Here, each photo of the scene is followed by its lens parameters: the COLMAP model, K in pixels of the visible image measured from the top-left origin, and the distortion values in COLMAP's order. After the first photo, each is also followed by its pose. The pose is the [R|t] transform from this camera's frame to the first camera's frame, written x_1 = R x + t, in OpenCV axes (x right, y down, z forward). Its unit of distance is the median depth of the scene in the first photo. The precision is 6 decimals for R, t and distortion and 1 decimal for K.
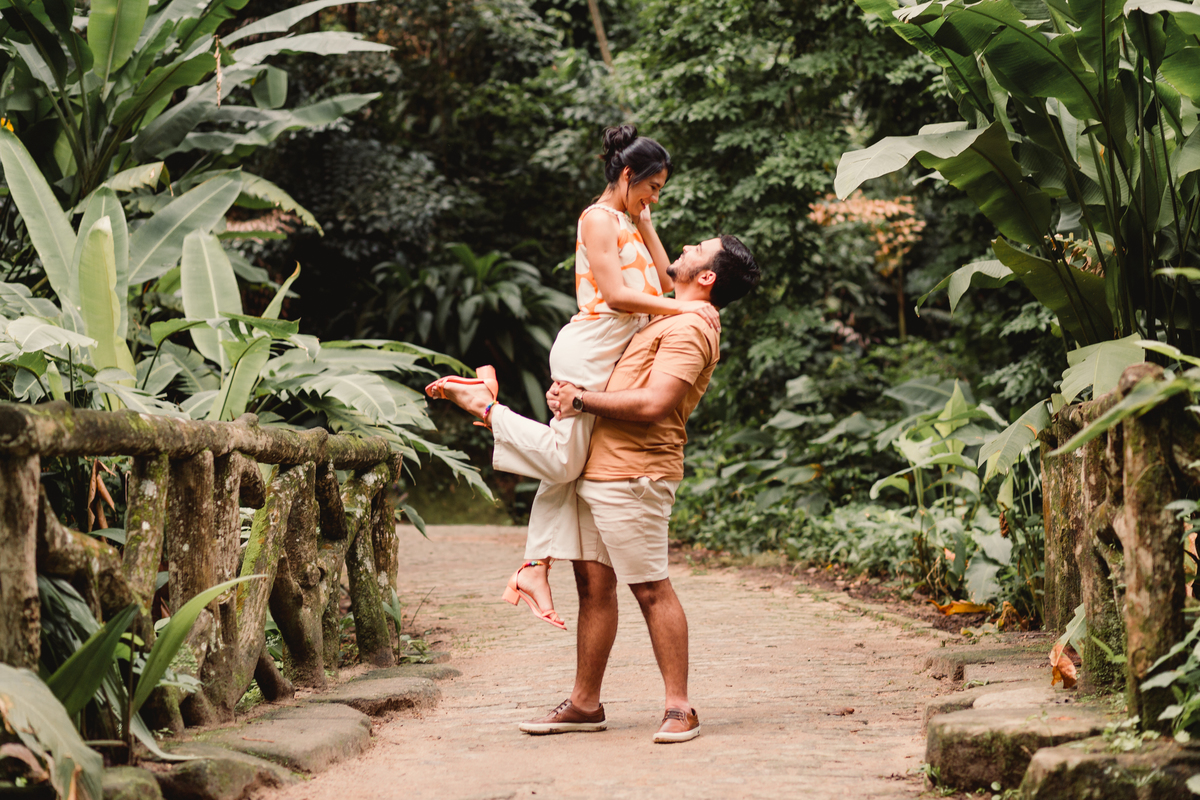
lens RADIAL K [[3021.6, 0, 600.0], [0, 3021.6, 400.0], [0, 0, 1]] dist [0.011810, -0.957980]
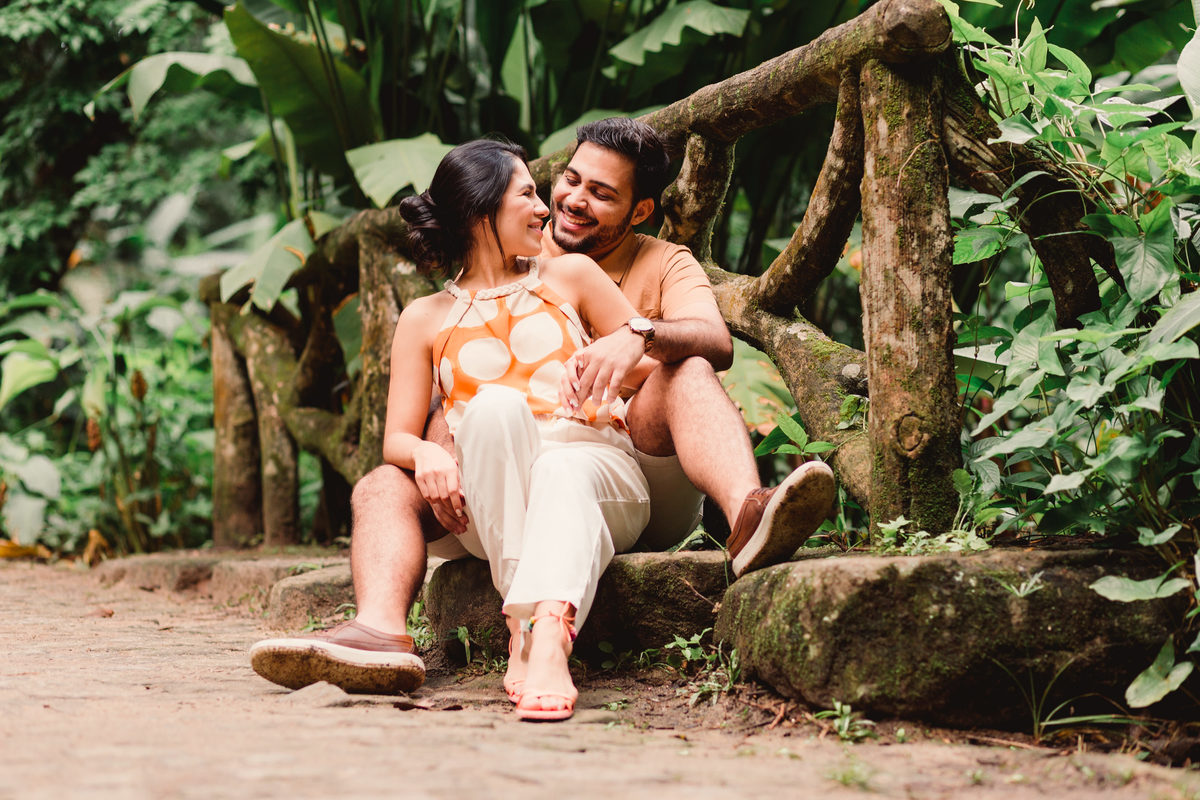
lens RADIAL K [[3021.6, 0, 600.0], [0, 3021.6, 400.0], [0, 0, 1]] dist [0.011810, -0.957980]
pose [[0.895410, 0.026560, 0.444449, -0.179044], [-0.014158, 0.999413, -0.031201, 0.100624], [-0.445017, 0.021645, 0.895261, 0.430268]]
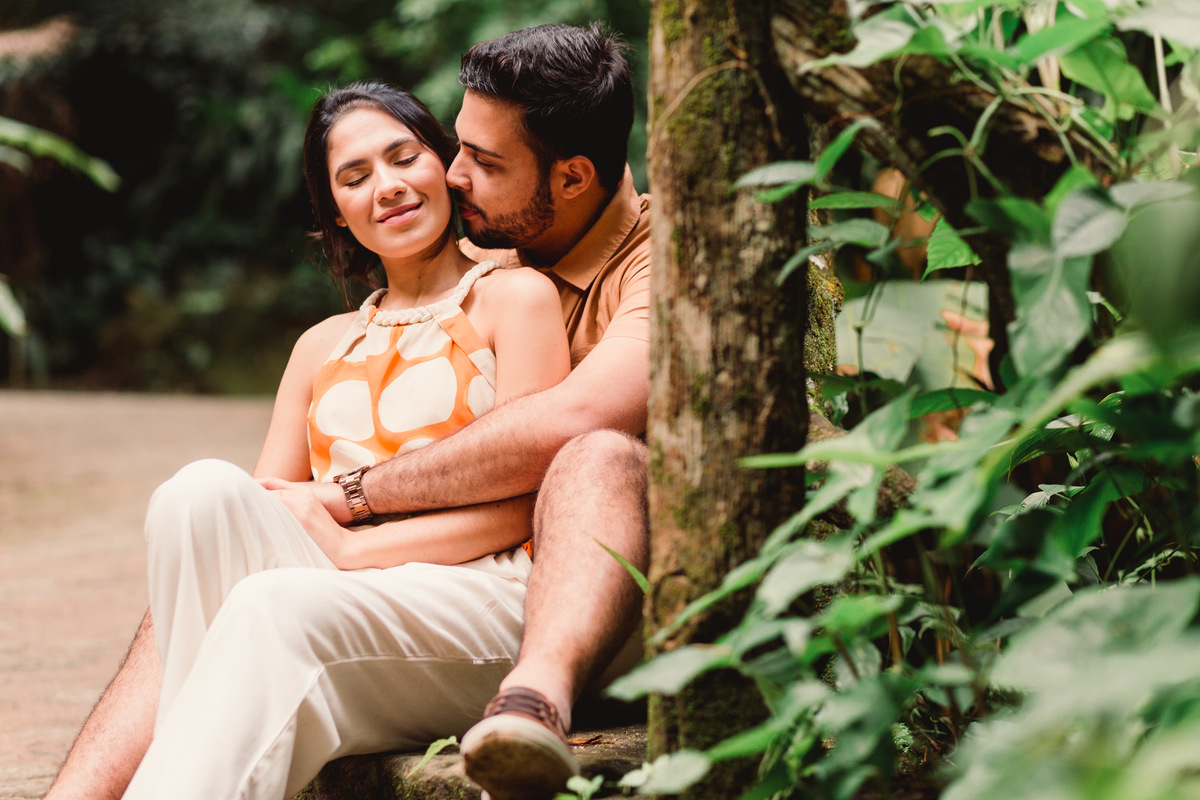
lens RADIAL K [[3021.6, 0, 600.0], [0, 3021.6, 400.0], [0, 0, 1]] dist [0.011810, -0.957980]
pose [[0.999948, 0.008085, -0.006199, 0.171767], [-0.007899, 0.999535, 0.029448, 0.050564], [0.006434, -0.029398, 0.999547, 0.633924]]
